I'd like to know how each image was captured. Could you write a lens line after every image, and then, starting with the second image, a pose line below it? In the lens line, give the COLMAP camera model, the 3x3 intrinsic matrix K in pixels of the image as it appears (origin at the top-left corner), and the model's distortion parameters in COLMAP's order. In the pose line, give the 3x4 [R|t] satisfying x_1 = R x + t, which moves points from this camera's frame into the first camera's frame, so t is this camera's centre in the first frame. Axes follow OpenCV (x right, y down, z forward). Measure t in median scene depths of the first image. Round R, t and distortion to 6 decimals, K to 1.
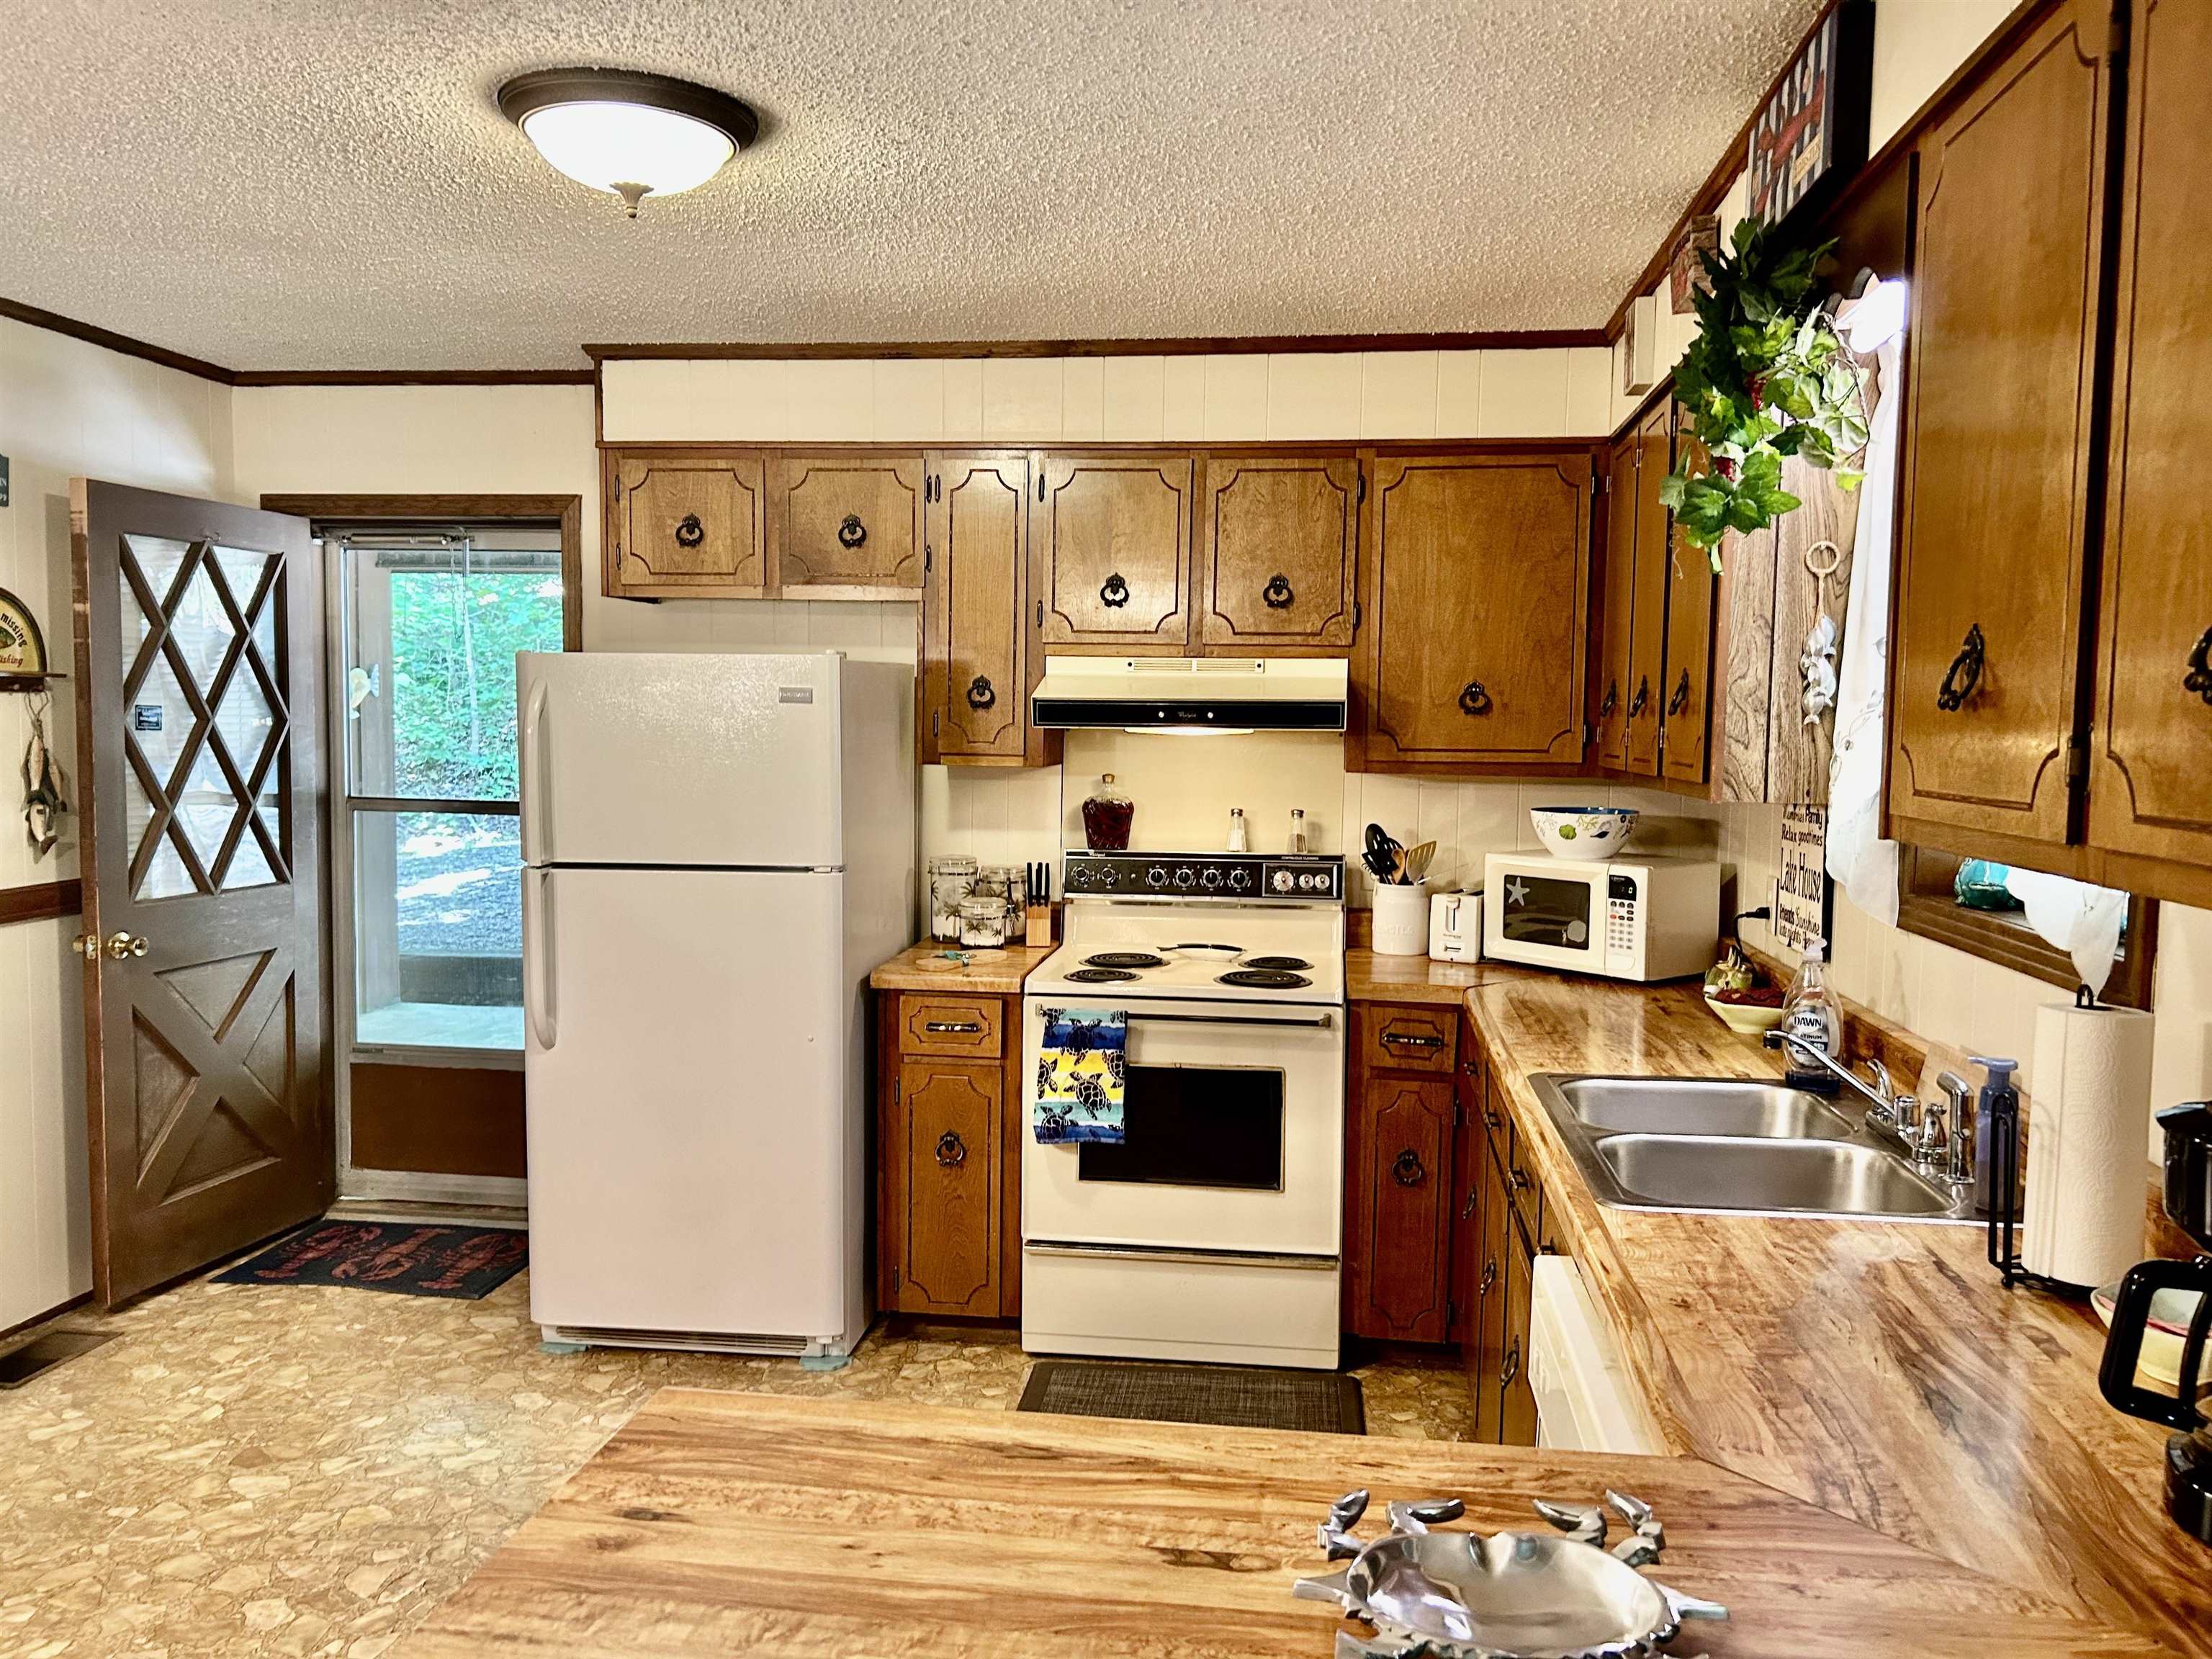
lens RADIAL K [[1737.6, 0, 1106.0], [0, 1737.6, 829.5], [0, 0, 1]] dist [0.074042, -0.002105]
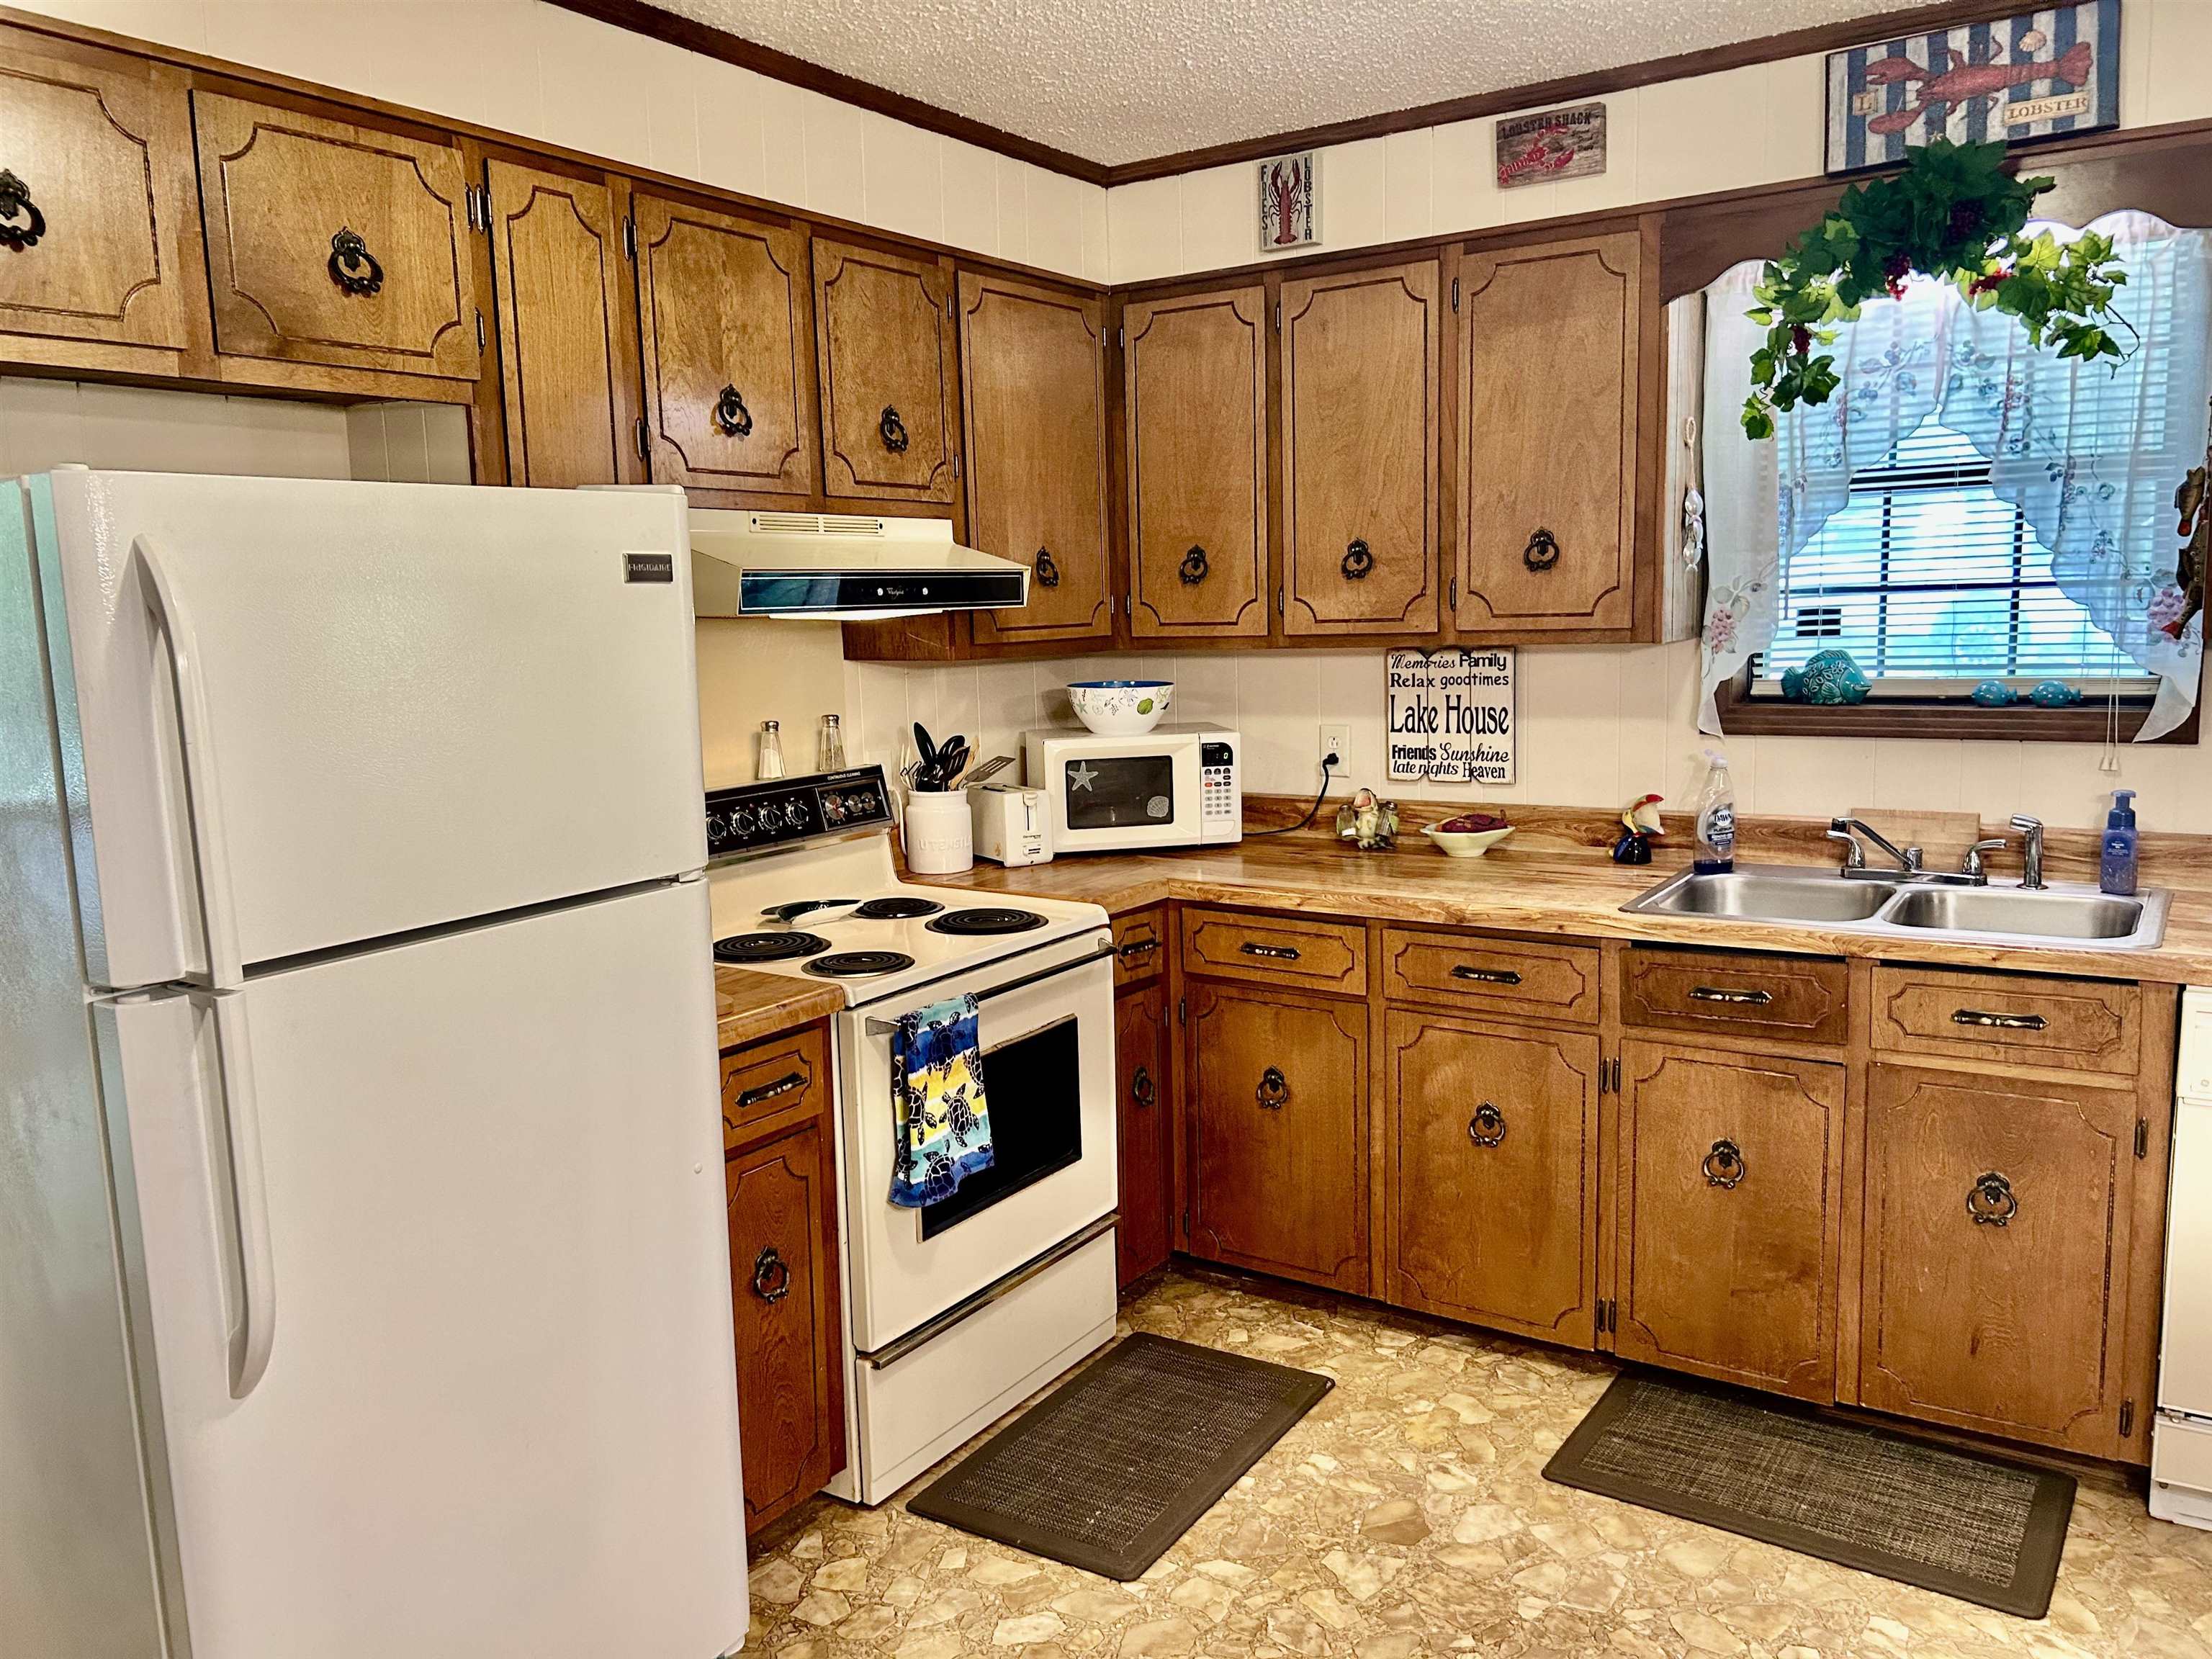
lens RADIAL K [[1670.2, 0, 1110.5], [0, 1670.2, 855.3], [0, 0, 1]] dist [0.067224, -0.162387]
pose [[0.416675, -0.162484, 0.894417, -0.581053], [0.094487, 0.986308, 0.135159, -0.043730], [-0.904132, 0.028194, 0.426322, 0.627573]]
